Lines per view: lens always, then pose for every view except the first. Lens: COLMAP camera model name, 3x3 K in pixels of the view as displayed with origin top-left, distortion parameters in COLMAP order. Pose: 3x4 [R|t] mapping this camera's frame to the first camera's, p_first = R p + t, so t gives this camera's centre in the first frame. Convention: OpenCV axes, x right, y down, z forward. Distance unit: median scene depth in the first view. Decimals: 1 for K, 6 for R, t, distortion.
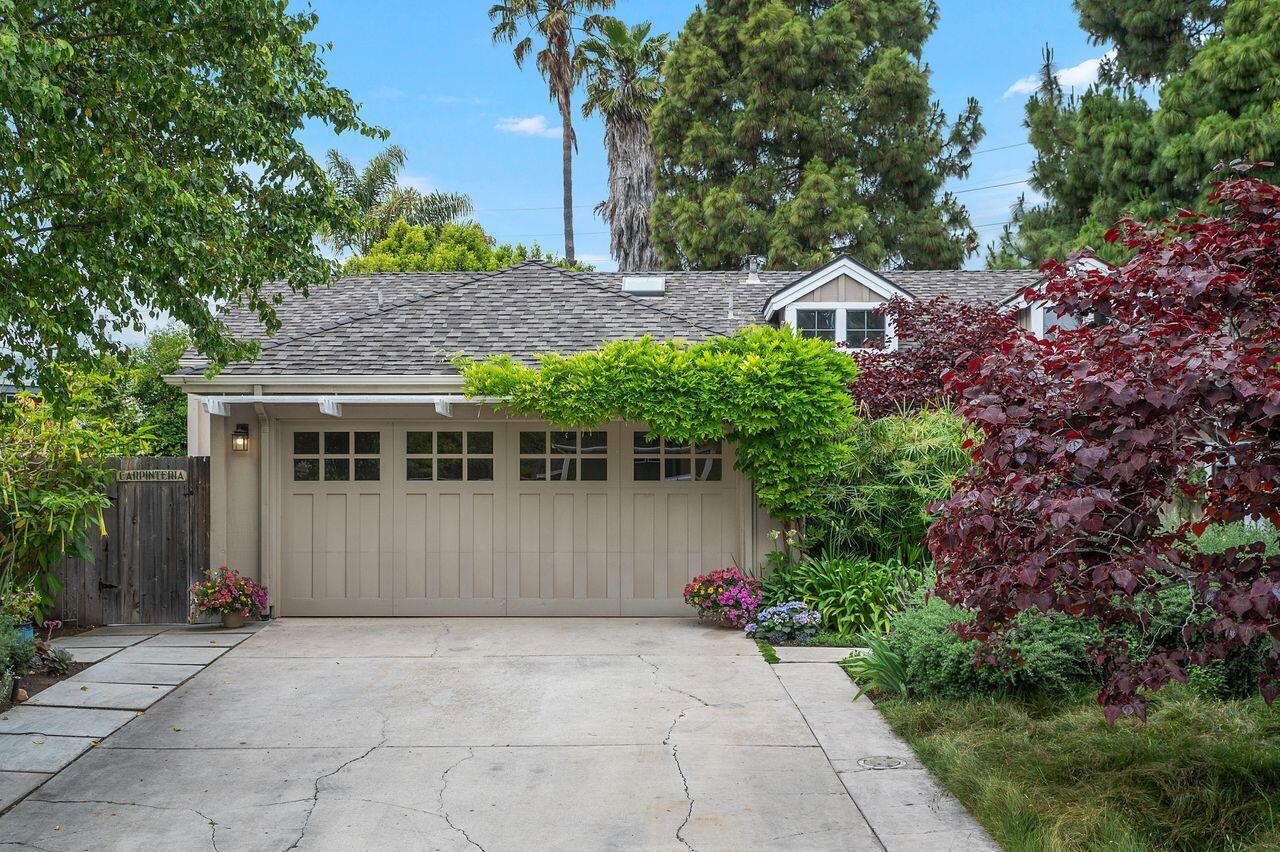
lens RADIAL K [[1549.1, 0, 629.3], [0, 1549.1, 473.8], [0, 0, 1]] dist [0.050133, 0.000000]
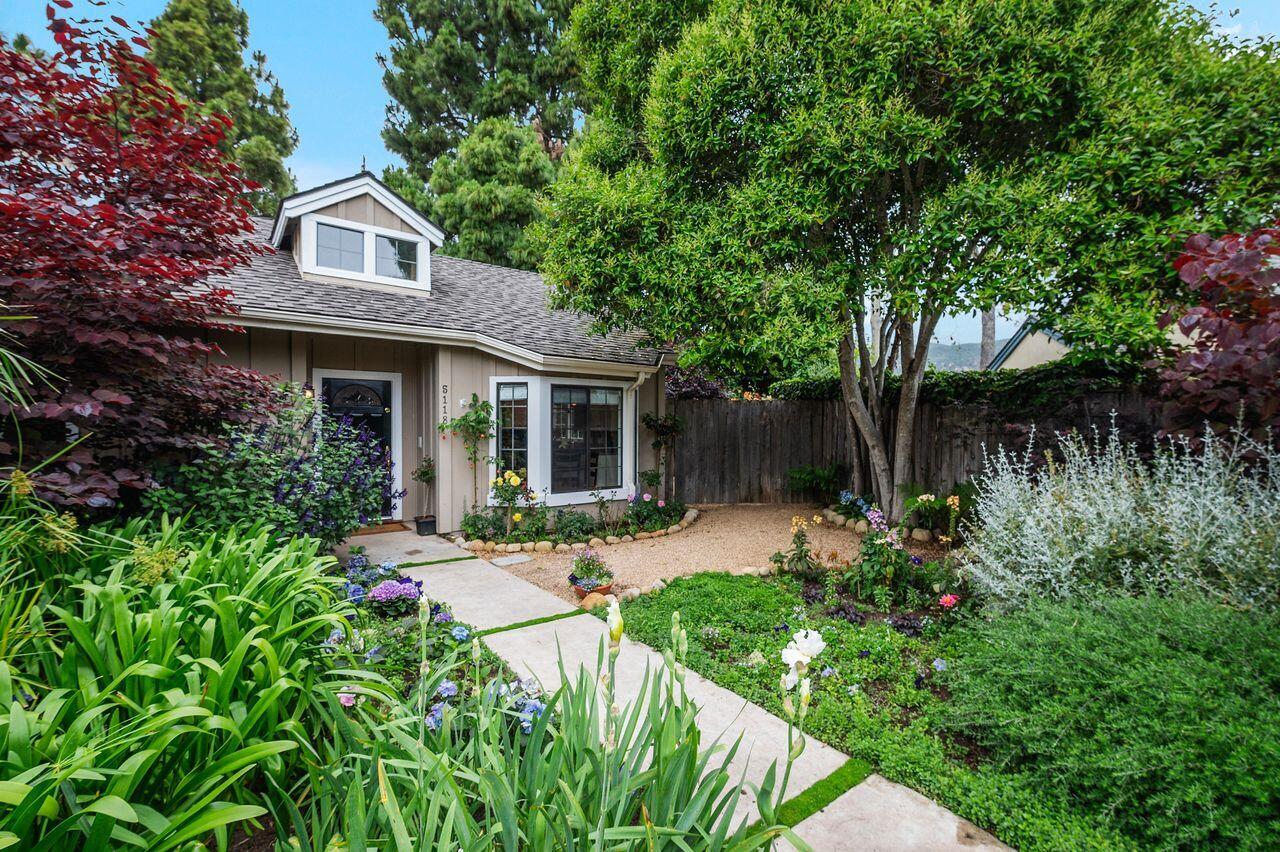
lens RADIAL K [[593.0, 0, 638.6], [0, 593.0, 428.5], [0, 0, 1]] dist [-0.002090, -0.000315]
pose [[0.781144, -0.006968, 0.624312, 0.266002], [-0.007414, 0.999764, 0.020436, 0.006093], [-0.624306, -0.020592, 0.780908, 0.843377]]
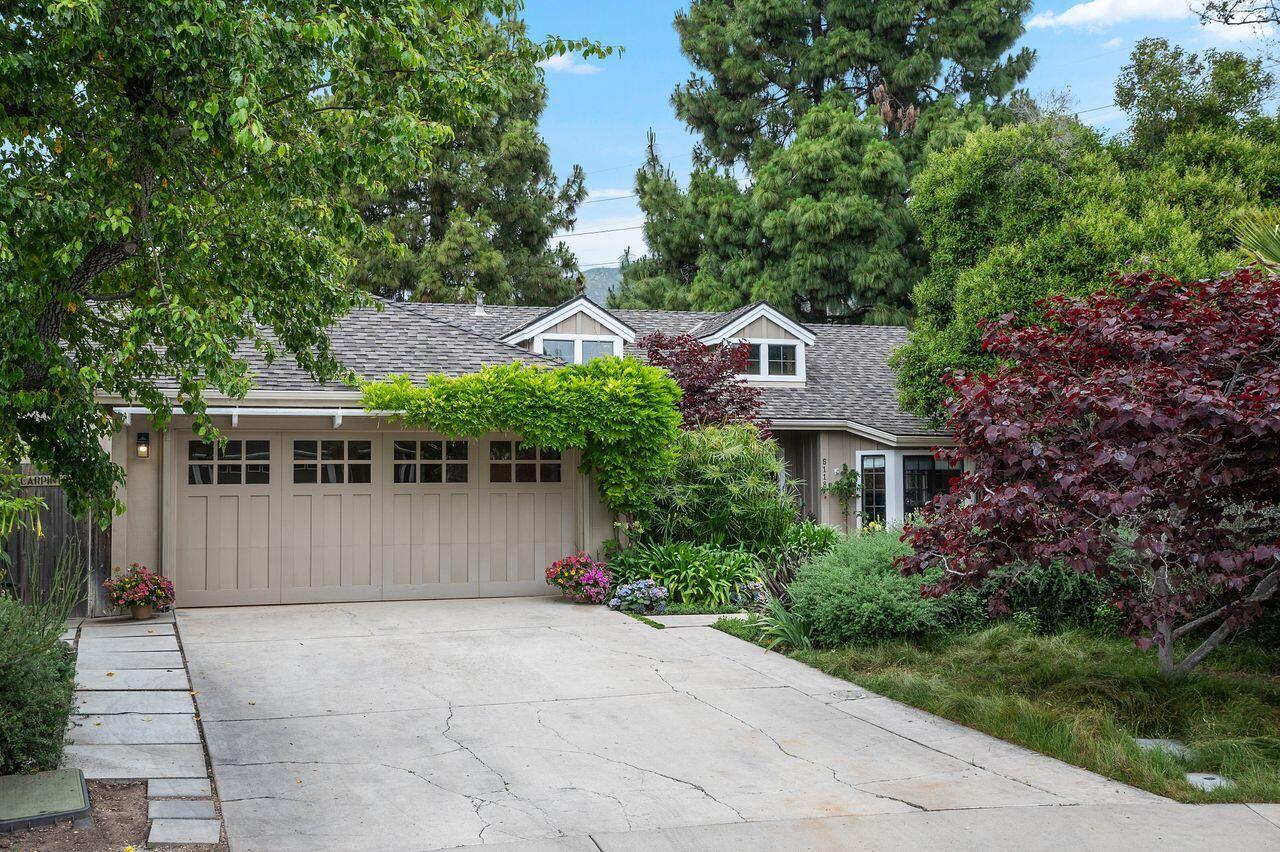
lens RADIAL K [[1357.8, 0, 640.7], [0, 1357.8, 432.7], [0, 0, 1]] dist [-0.008979, 0.000000]
pose [[0.946204, 0.005502, 0.323523, -0.225205], [0.005097, 0.999478, -0.031905, 0.000171], [-0.323529, 0.031837, 0.945682, -0.020854]]
